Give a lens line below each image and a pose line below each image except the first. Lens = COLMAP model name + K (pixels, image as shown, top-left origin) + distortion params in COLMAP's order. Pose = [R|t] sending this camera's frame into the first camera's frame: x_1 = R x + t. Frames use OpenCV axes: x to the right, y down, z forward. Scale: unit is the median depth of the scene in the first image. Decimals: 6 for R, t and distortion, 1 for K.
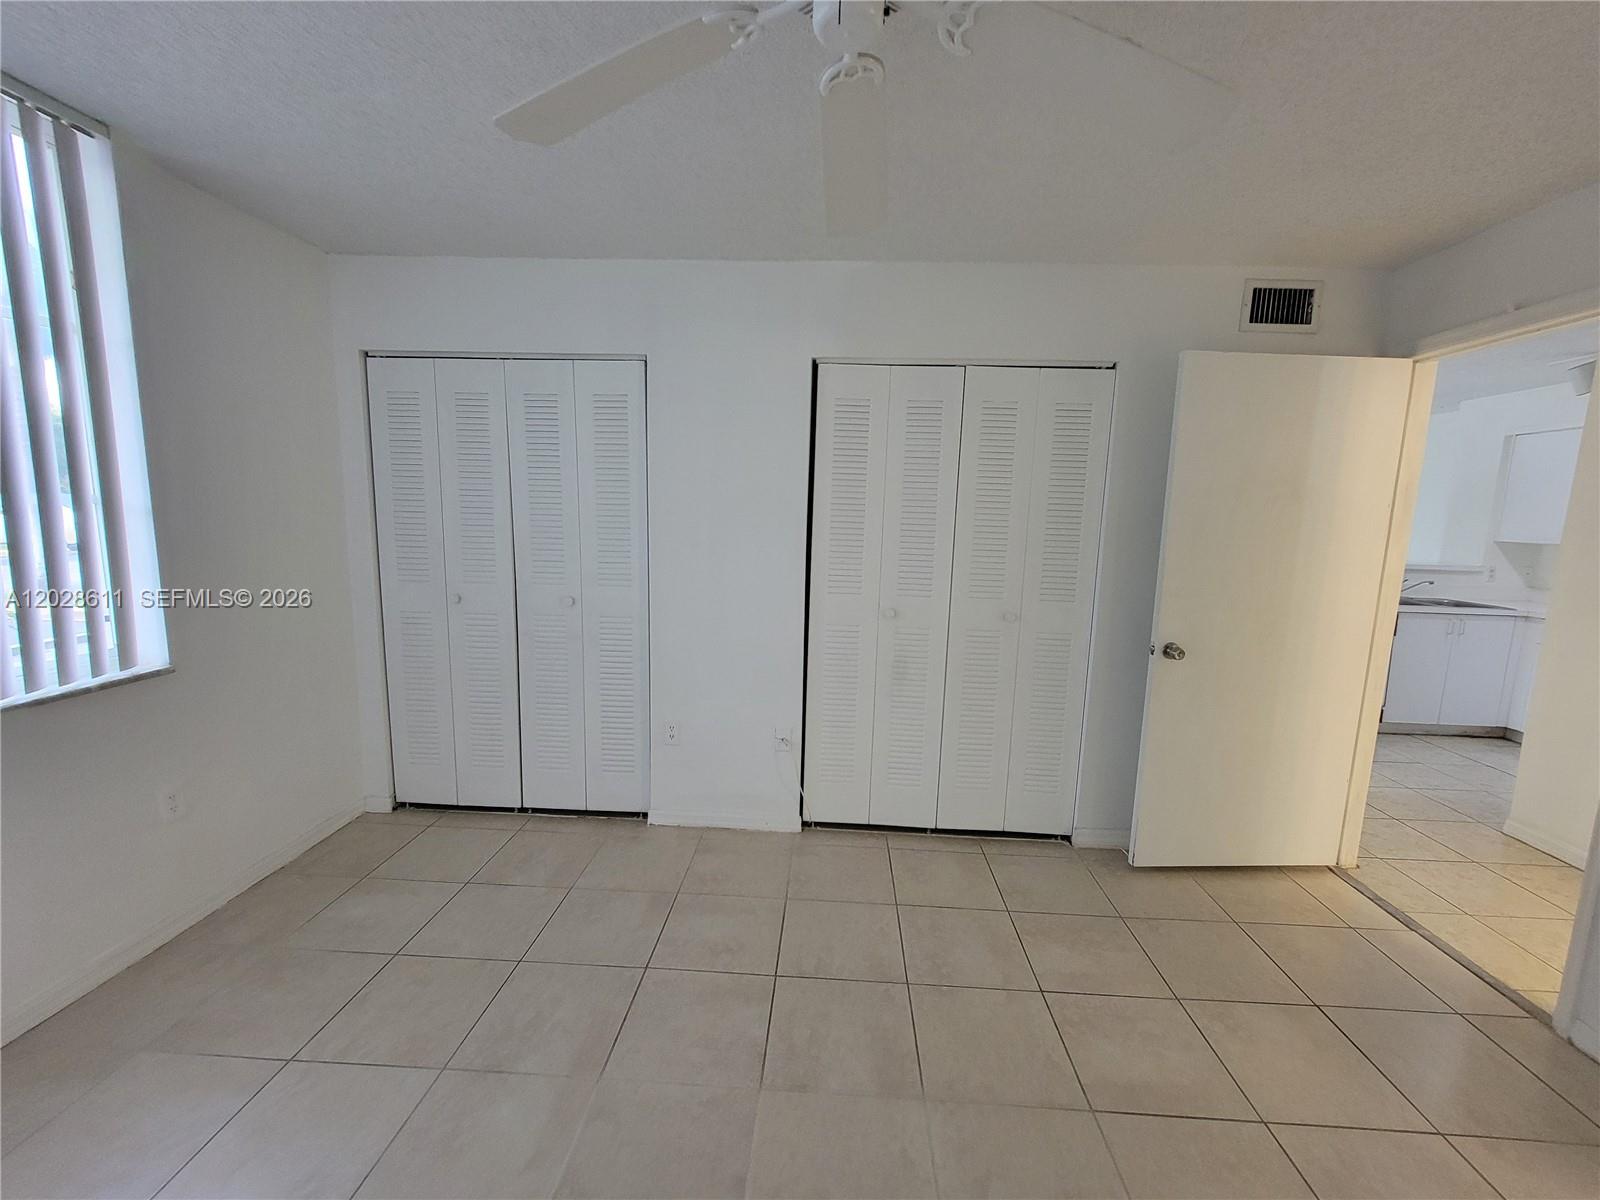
lens RADIAL K [[651.1, 0, 806.8], [0, 651.1, 601.5], [0, 0, 1]] dist [-0.001997, 0.000460]
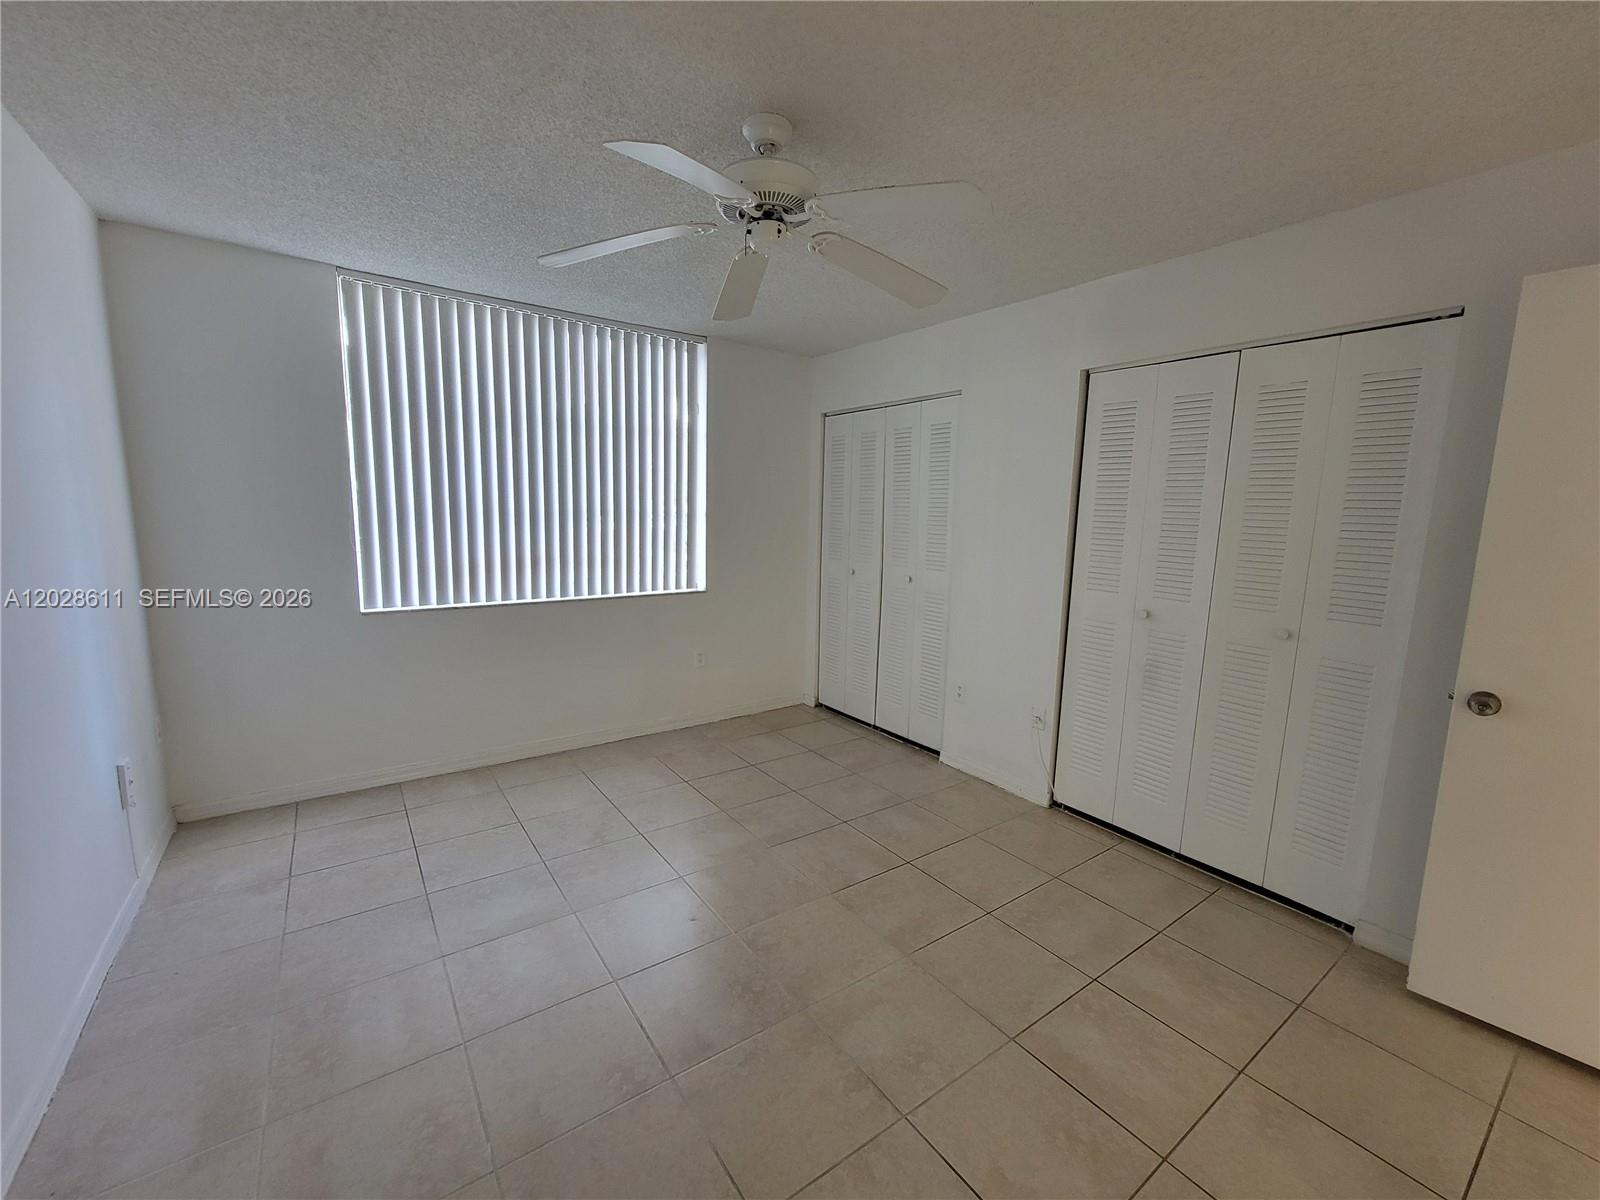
lens RADIAL K [[654.8, 0, 802.3], [0, 654.8, 598.0], [0, 0, 1]] dist [-0.011465, 0.004547]
pose [[0.622066, 0.095365, -0.777135, 0.585759], [-0.111221, 0.993252, 0.032857, 0.018727], [0.775025, 0.065994, 0.628475, -0.020482]]
